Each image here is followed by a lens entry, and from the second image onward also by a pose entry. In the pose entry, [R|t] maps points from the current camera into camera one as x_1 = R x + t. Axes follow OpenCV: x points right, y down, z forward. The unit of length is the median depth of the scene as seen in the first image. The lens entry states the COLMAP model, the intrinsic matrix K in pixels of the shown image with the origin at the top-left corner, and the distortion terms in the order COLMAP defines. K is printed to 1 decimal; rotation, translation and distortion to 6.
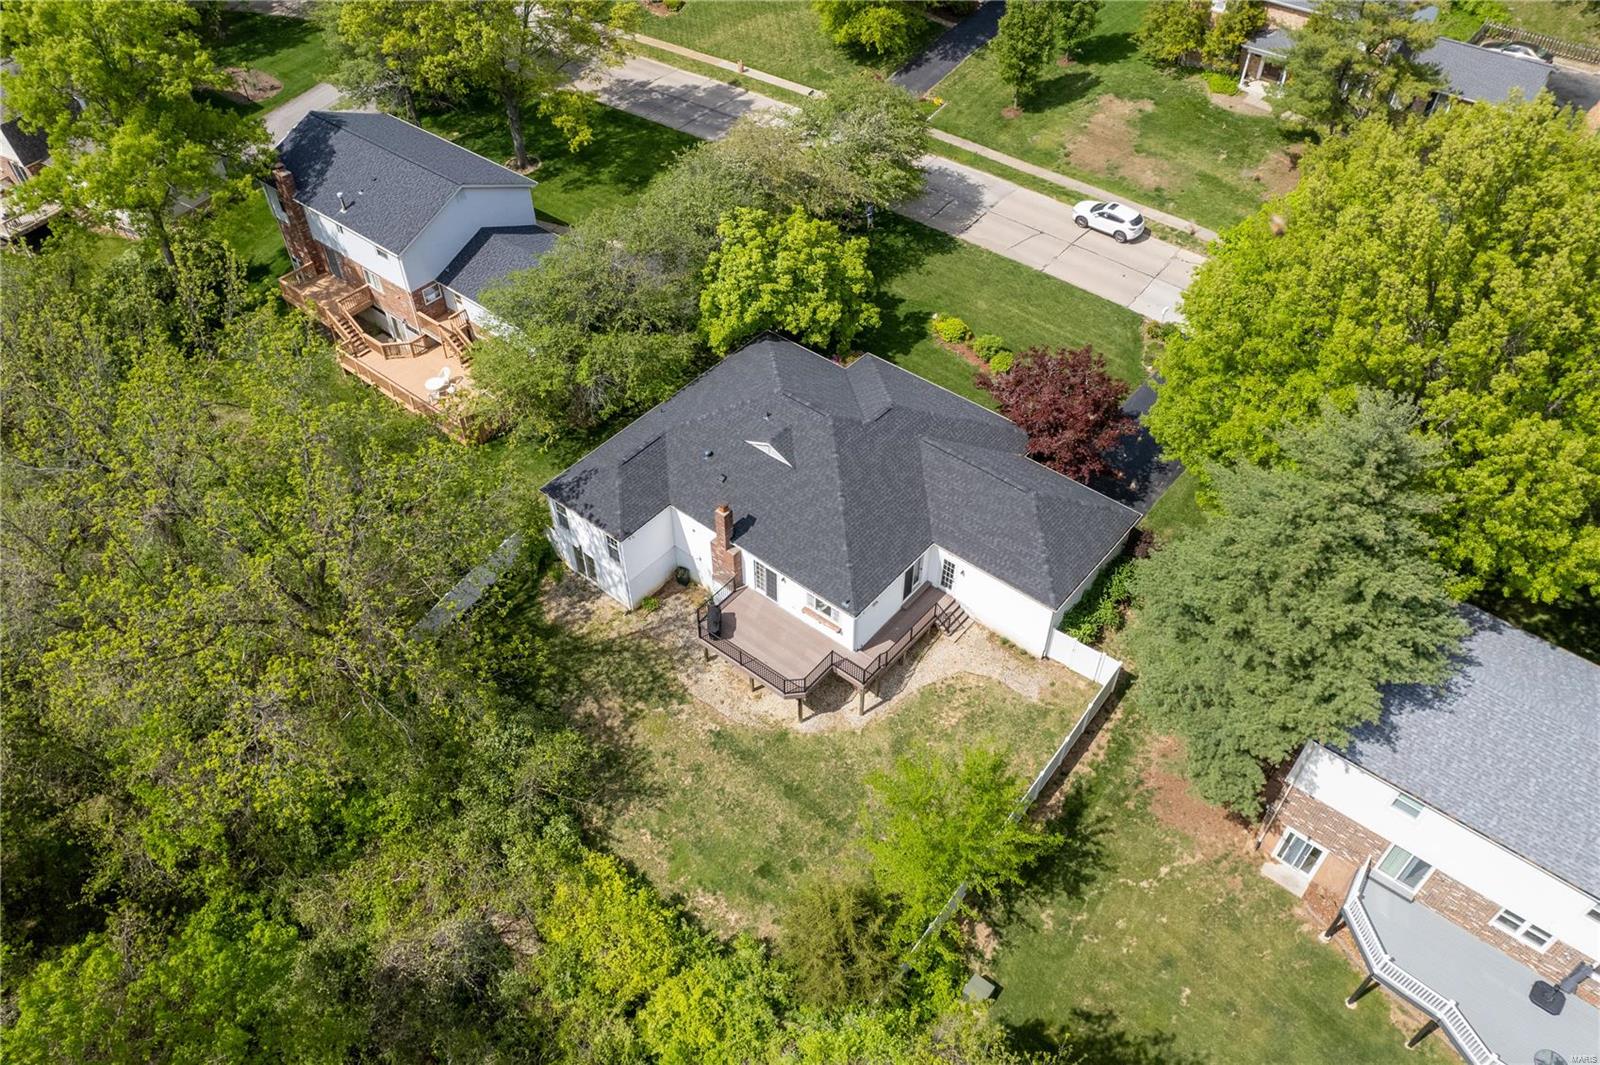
lens RADIAL K [[1148.7, 0, 810.0], [0, 1148.7, 574.5], [0, 0, 1]] dist [-0.059799, 0.034448]
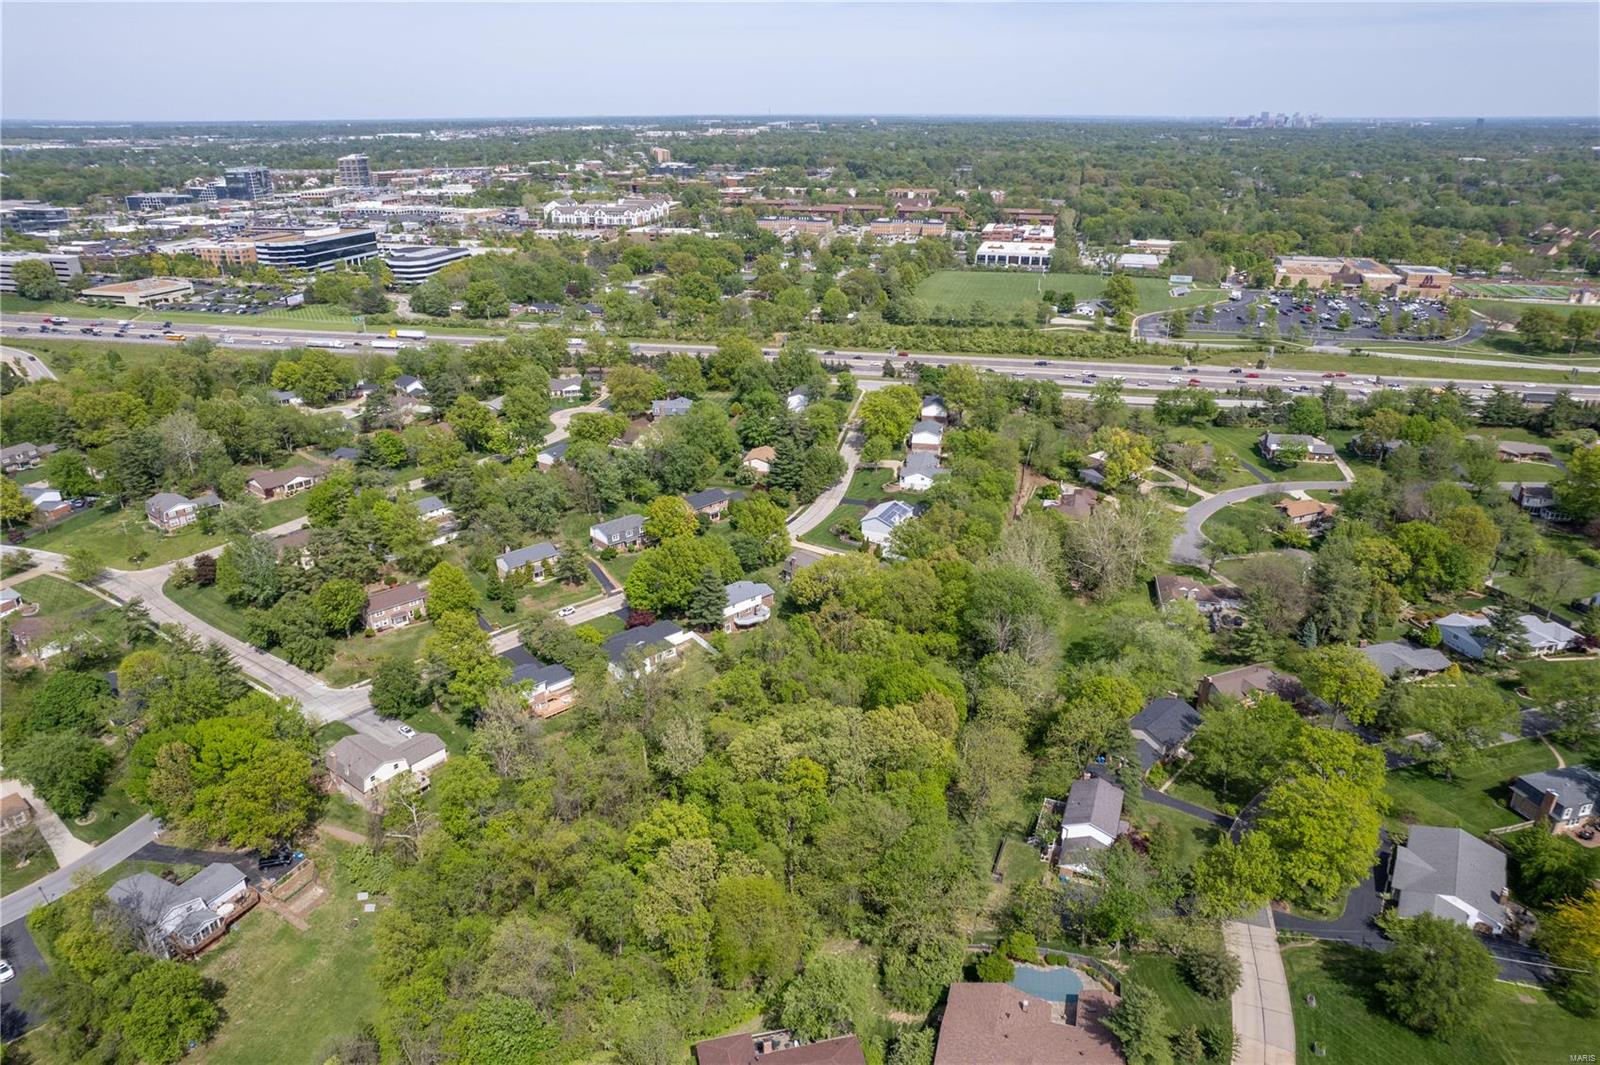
lens RADIAL K [[1079.6, 0, 807.7], [0, 1079.6, 520.0], [0, 0, 1]] dist [-0.063451, 0.052225]
pose [[0.133843, -0.368329, 0.920011, -3.615485], [0.727890, 0.666535, 0.160957, -0.608977], [-0.672505, 0.648123, 0.357314, -1.419072]]
